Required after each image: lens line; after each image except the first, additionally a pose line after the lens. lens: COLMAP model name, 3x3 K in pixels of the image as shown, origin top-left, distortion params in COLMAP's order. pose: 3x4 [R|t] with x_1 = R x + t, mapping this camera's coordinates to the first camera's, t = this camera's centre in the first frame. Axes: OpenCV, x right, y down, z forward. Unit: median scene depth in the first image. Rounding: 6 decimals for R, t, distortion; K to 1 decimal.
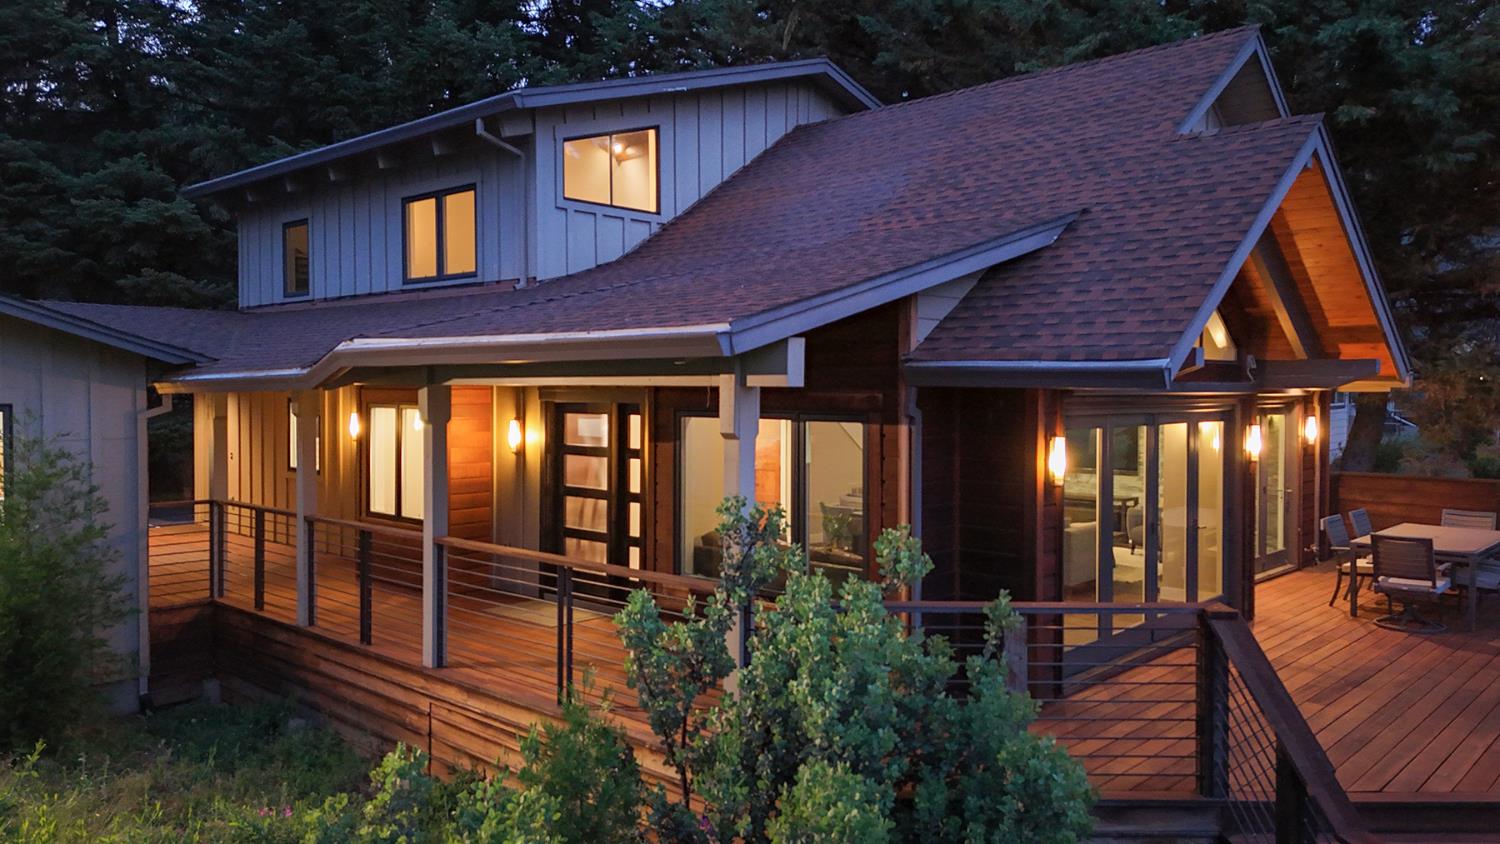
lens RADIAL K [[1103.1, 0, 758.3], [0, 1103.1, 418.2], [0, 0, 1]] dist [0.075613, -0.068833]
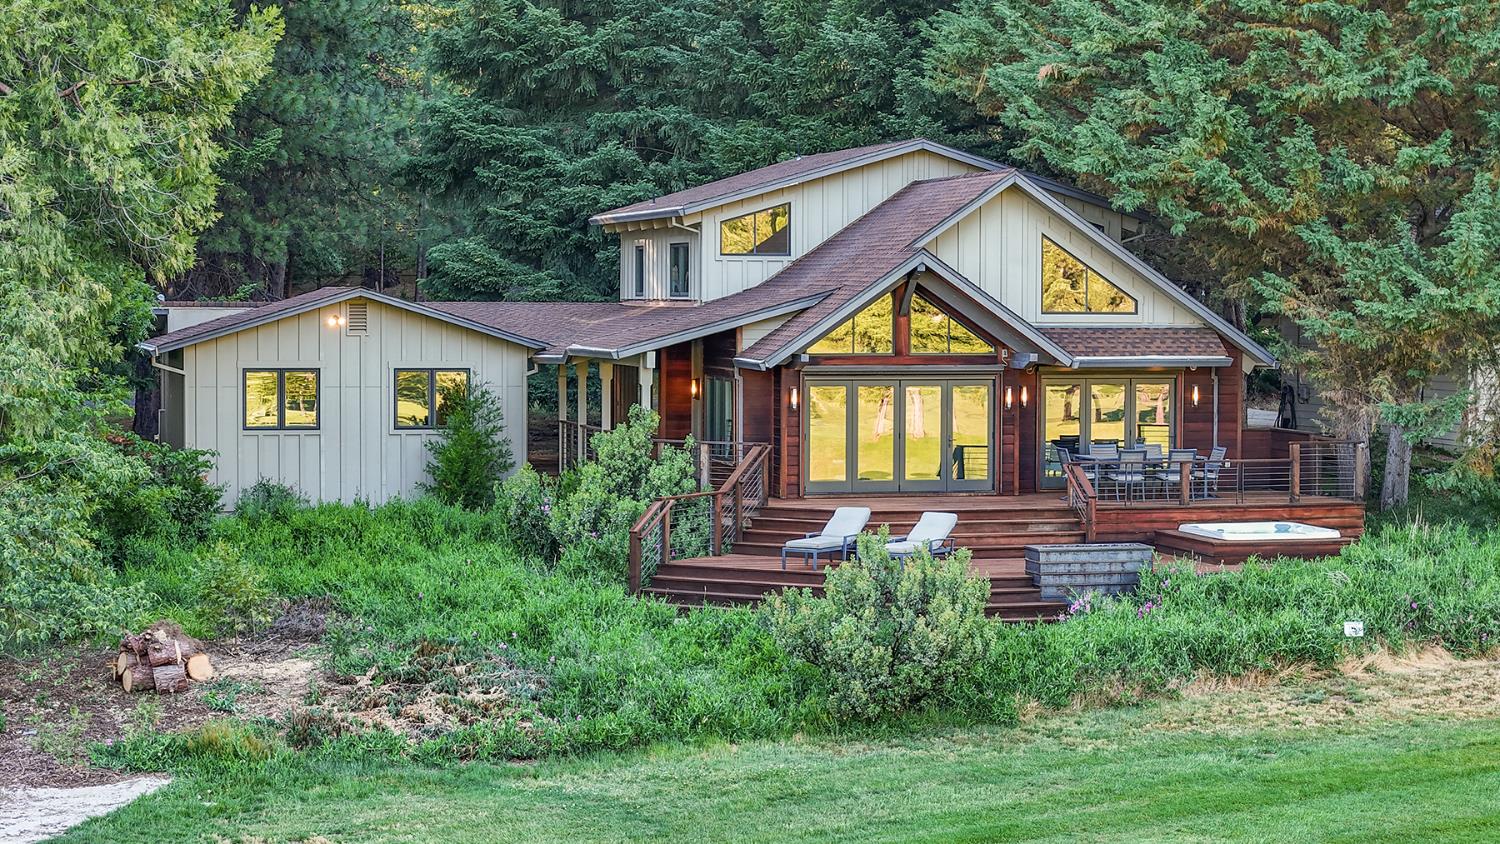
lens RADIAL K [[3008.3, 0, 765.1], [0, 3008.3, 420.3], [0, 0, 1]] dist [-0.158037, 0.000000]
pose [[0.845248, 0.020504, -0.533980, 2.258106], [-0.014423, 0.999775, 0.015560, -0.008781], [0.534179, -0.005450, 0.845354, -2.780127]]
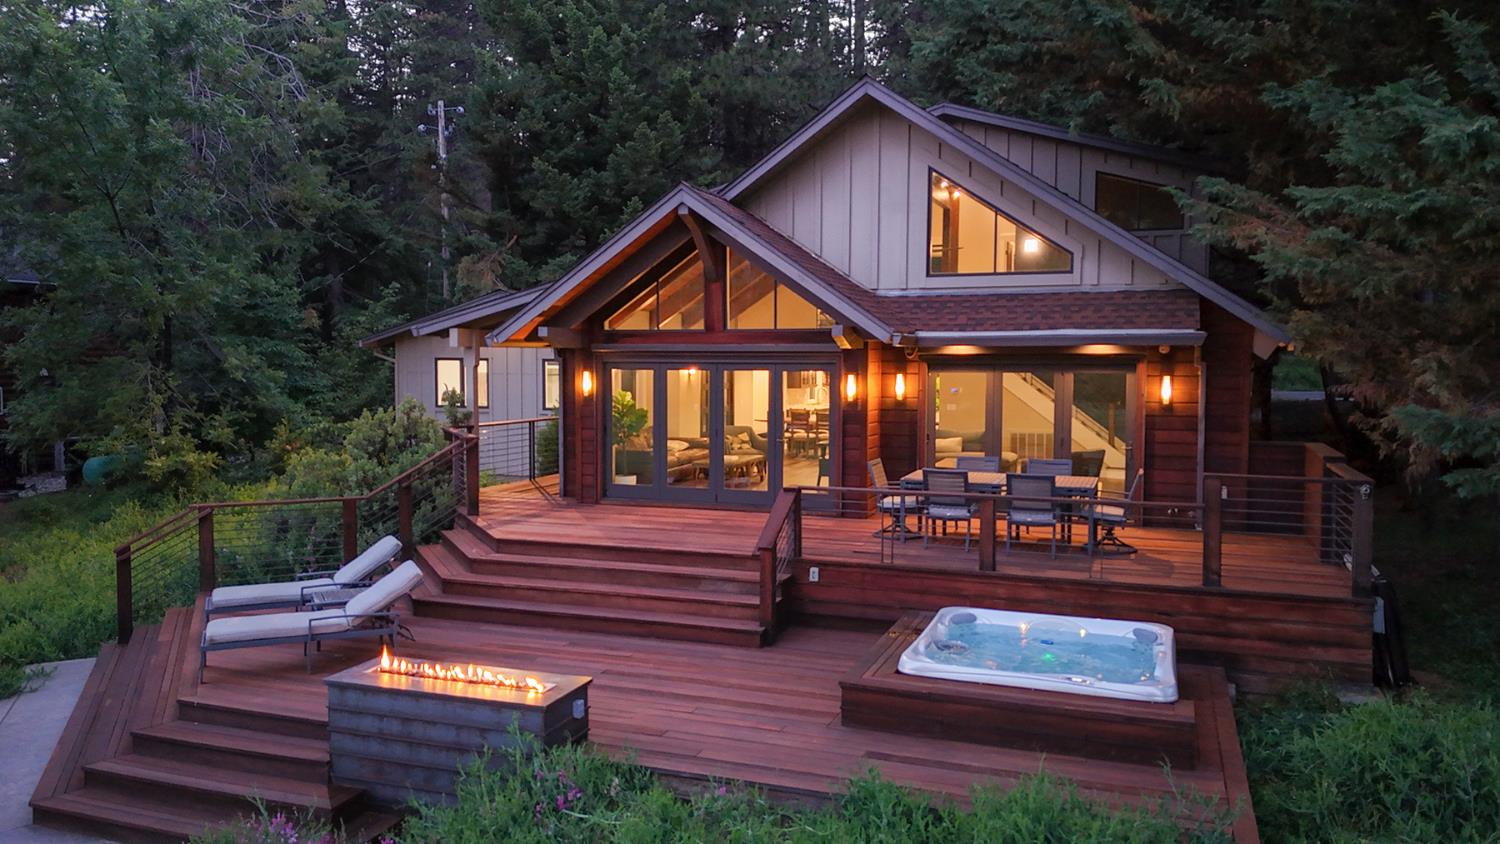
lens RADIAL K [[1103.1, 0, 746.7], [0, 1103.1, 414.2], [0, 0, 1]] dist [0.075613, -0.068833]
pose [[0.386303, 0.045751, -0.921237, 1.349233], [-0.028652, 0.998882, 0.037592, 0.007140], [0.921927, 0.011874, 0.387182, 0.304537]]
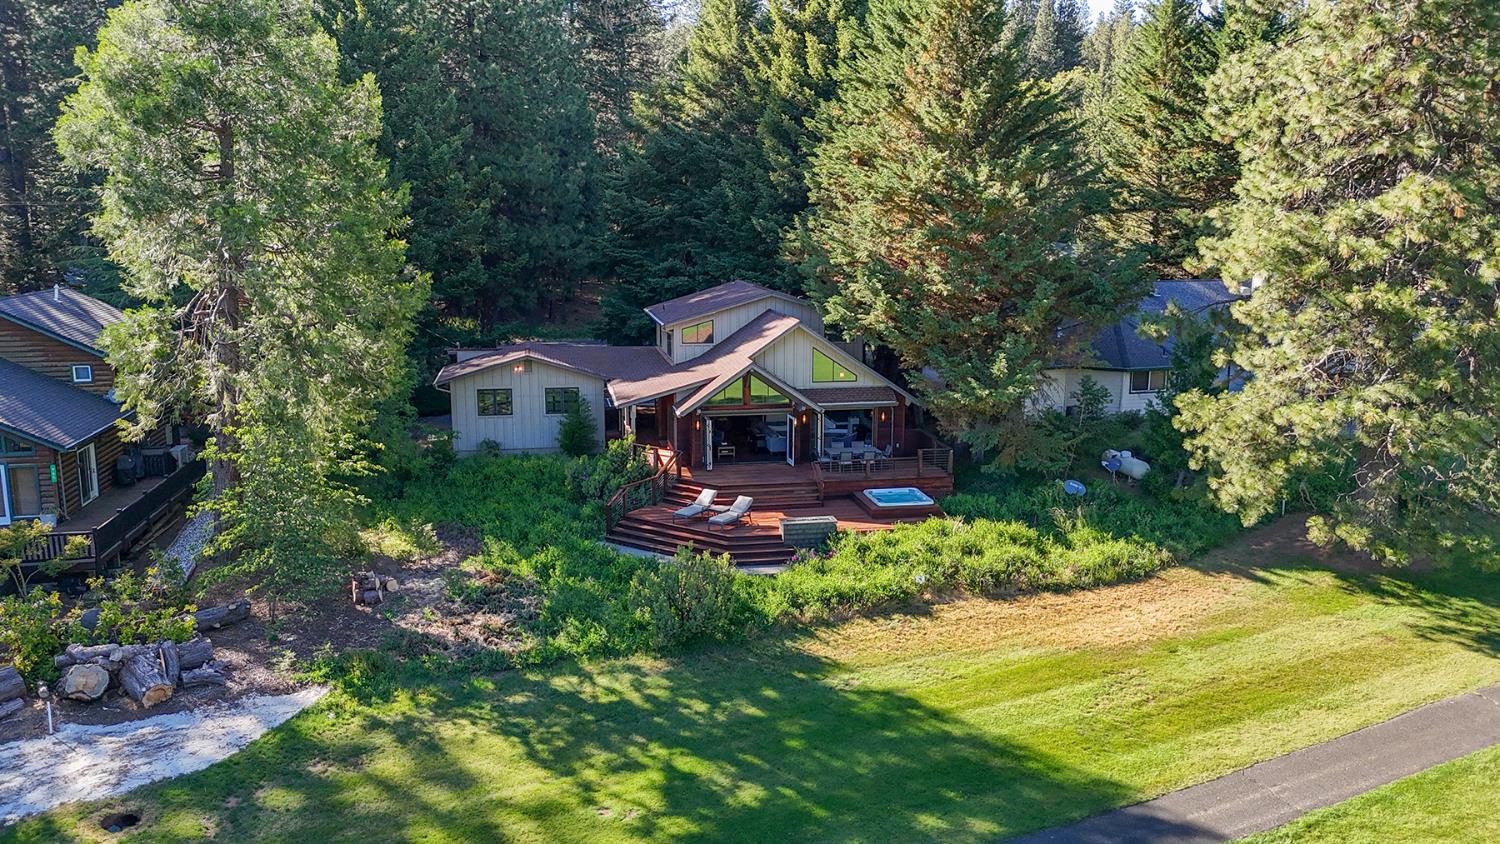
lens RADIAL K [[1103.1, 0, 767.3], [0, 1103.1, 430.4], [0, 0, 1]] dist [0.075613, -0.068833]
pose [[0.812852, 0.109528, -0.572080, 2.225802], [-0.018196, 0.986457, 0.163008, -0.504340], [0.582186, -0.122092, 0.803837, -1.930339]]
